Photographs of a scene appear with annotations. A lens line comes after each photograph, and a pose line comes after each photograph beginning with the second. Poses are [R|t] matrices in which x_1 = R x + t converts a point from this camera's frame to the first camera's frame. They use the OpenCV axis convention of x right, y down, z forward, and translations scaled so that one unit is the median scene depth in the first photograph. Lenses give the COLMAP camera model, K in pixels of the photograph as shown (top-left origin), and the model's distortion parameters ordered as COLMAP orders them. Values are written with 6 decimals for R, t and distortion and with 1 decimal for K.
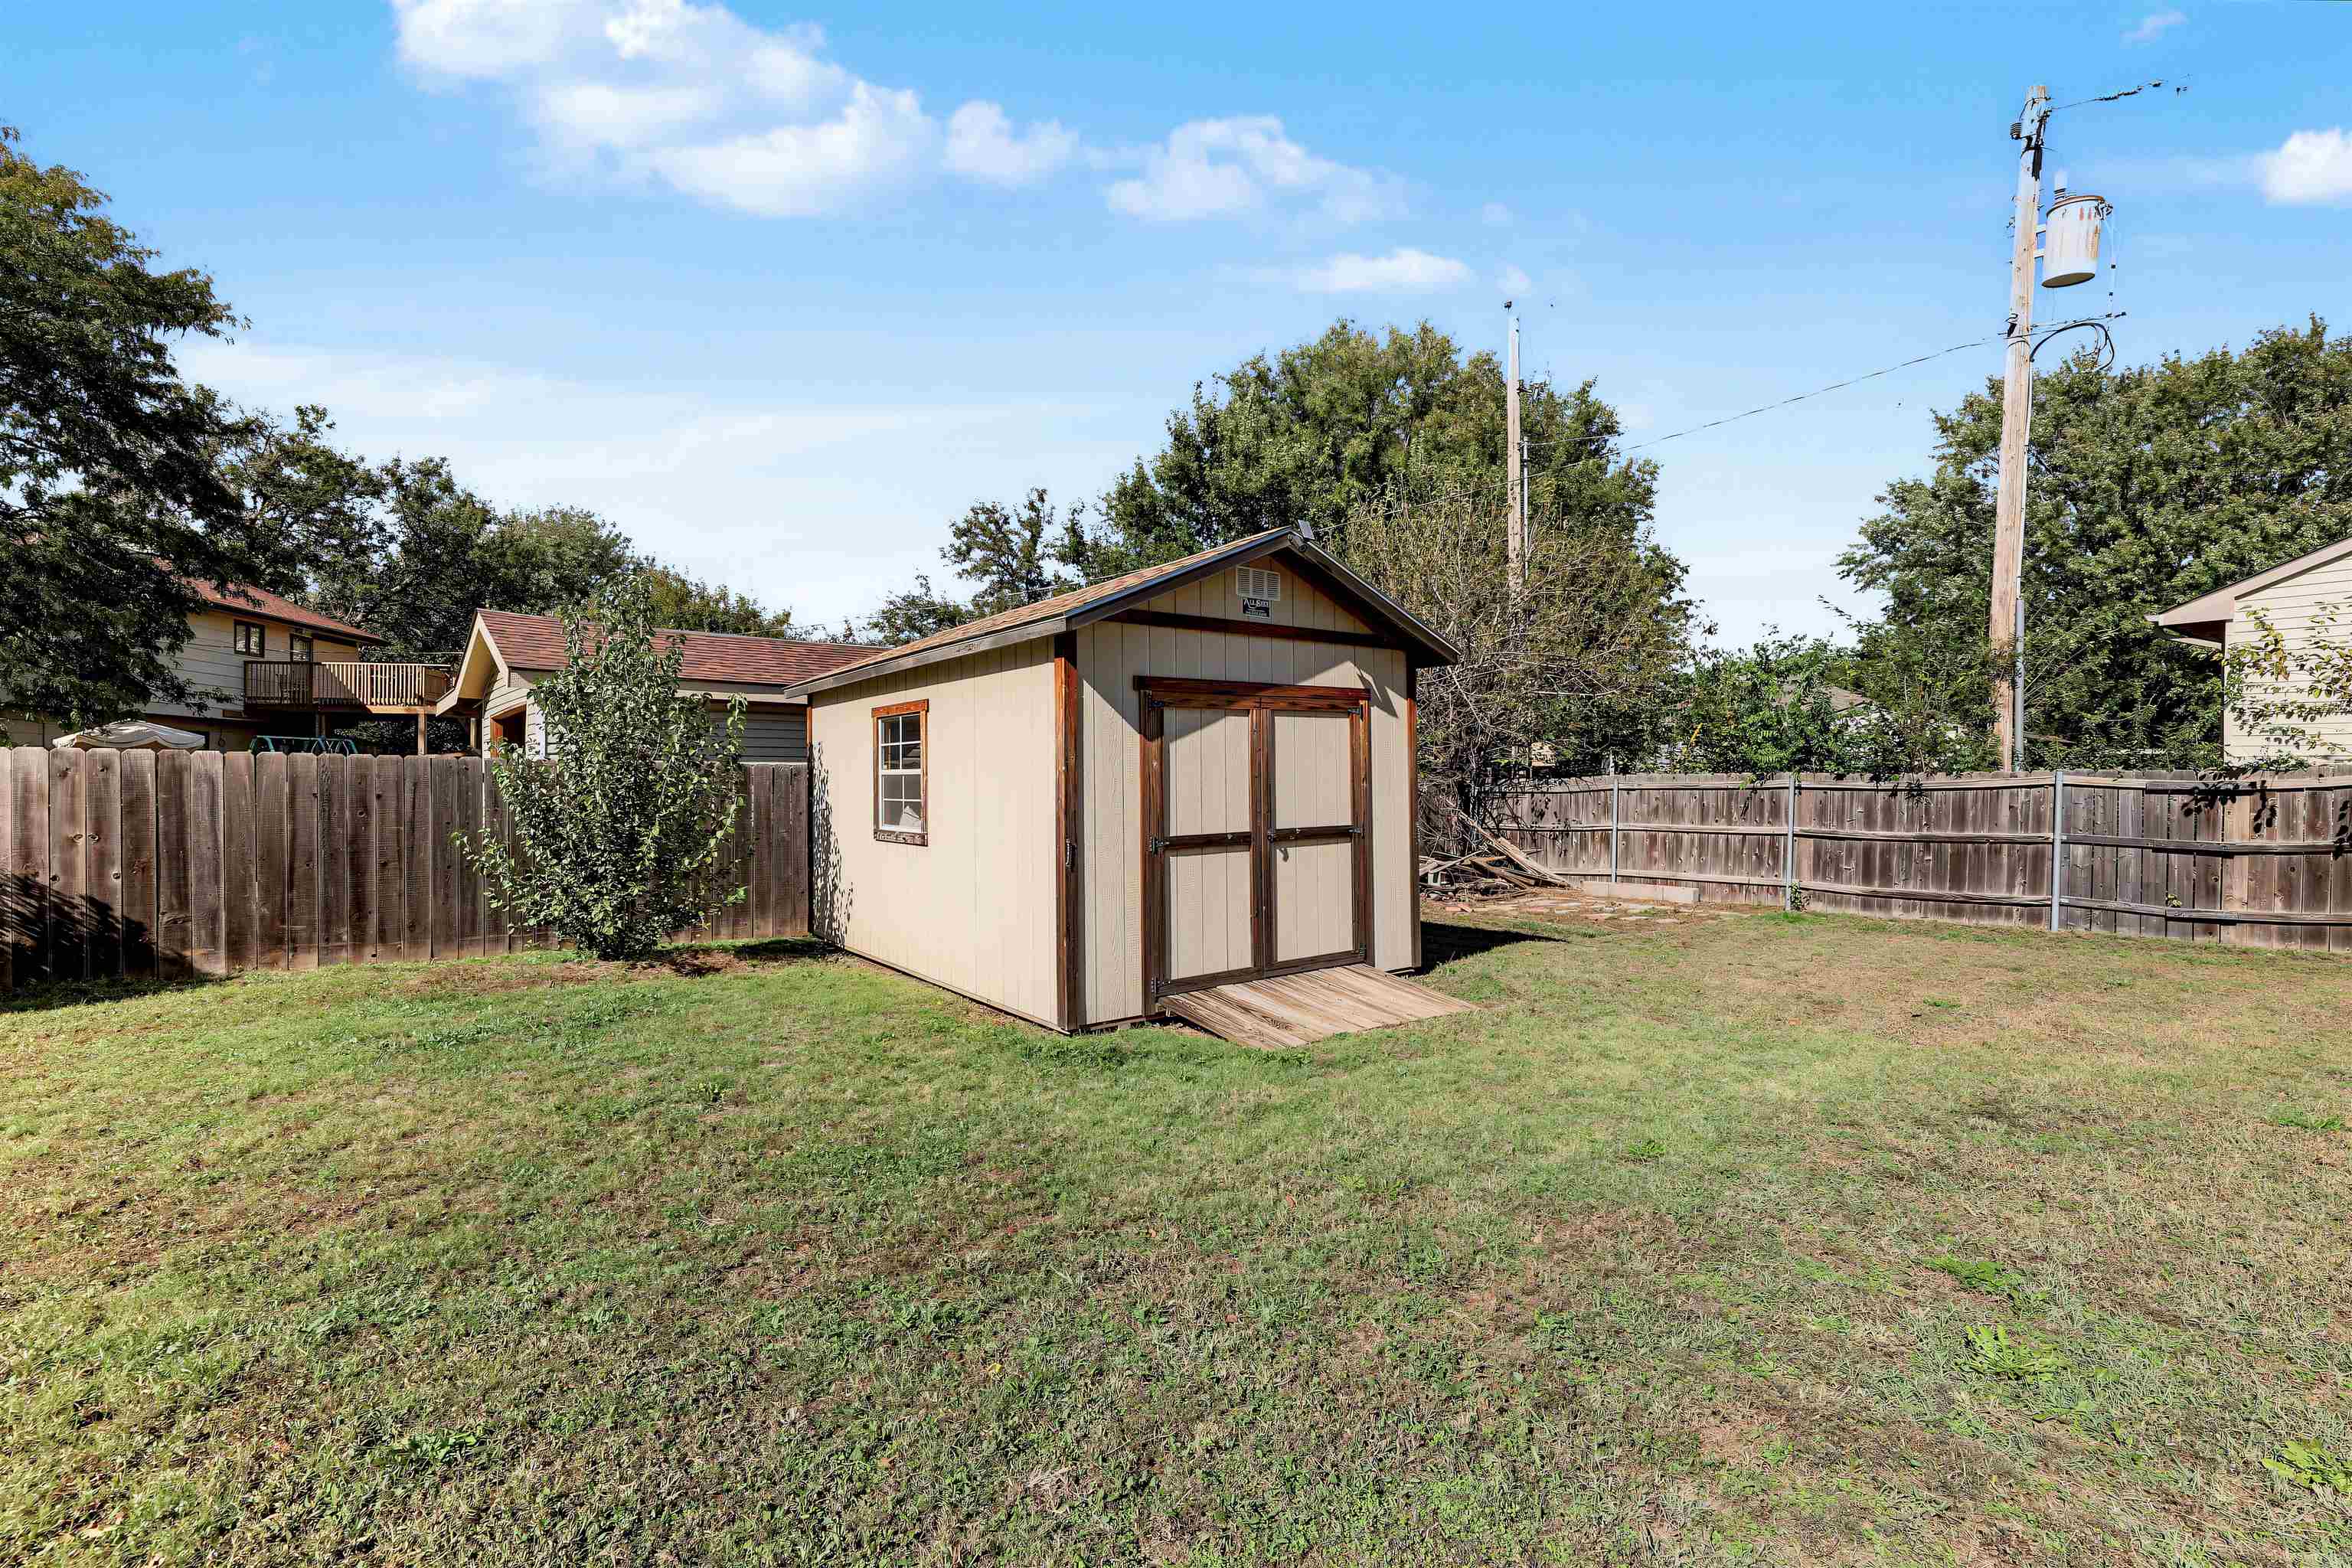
lens RADIAL K [[1026.1, 0, 1175.1], [0, 1026.1, 788.0], [0, 0, 1]] dist [-0.007294, -0.000379]
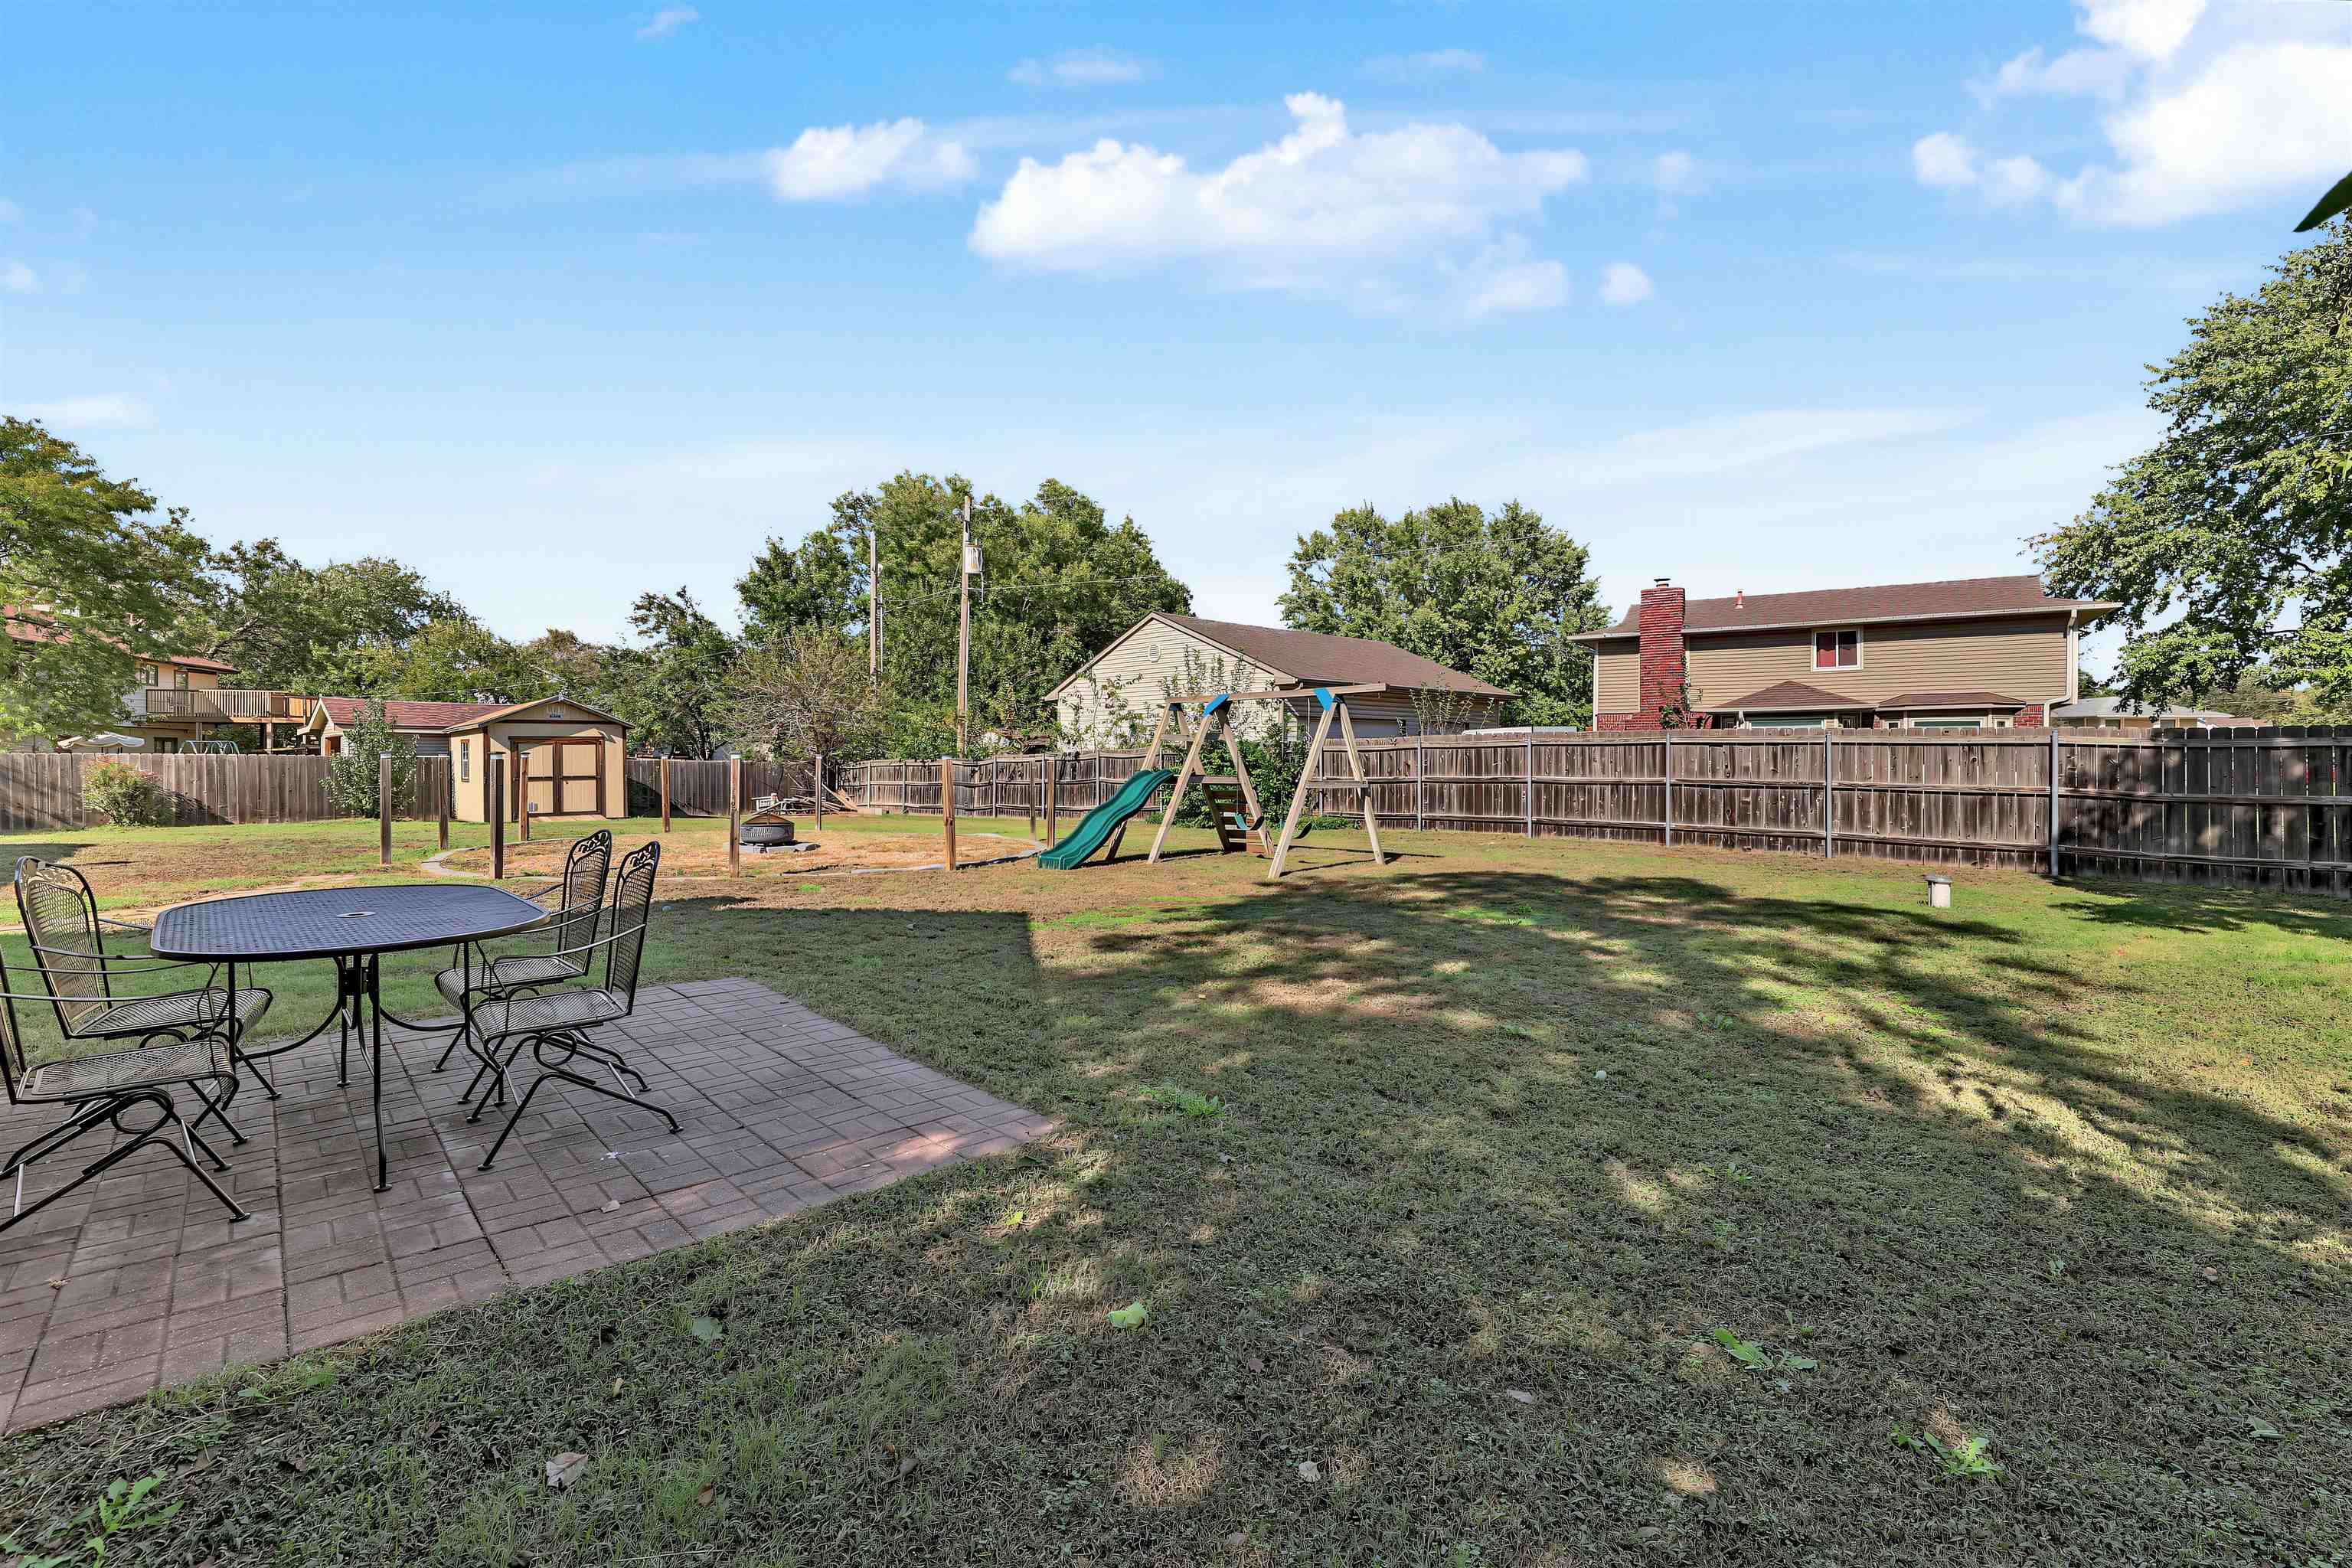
lens RADIAL K [[1026.1, 0, 1178.8], [0, 1026.1, 782.4], [0, 0, 1]] dist [-0.007294, -0.000379]
pose [[0.992791, -0.005243, 0.119747, 1.117813], [0.004087, 0.999943, 0.009901, 0.022141], [-0.119792, -0.009340, 0.992755, -1.751932]]
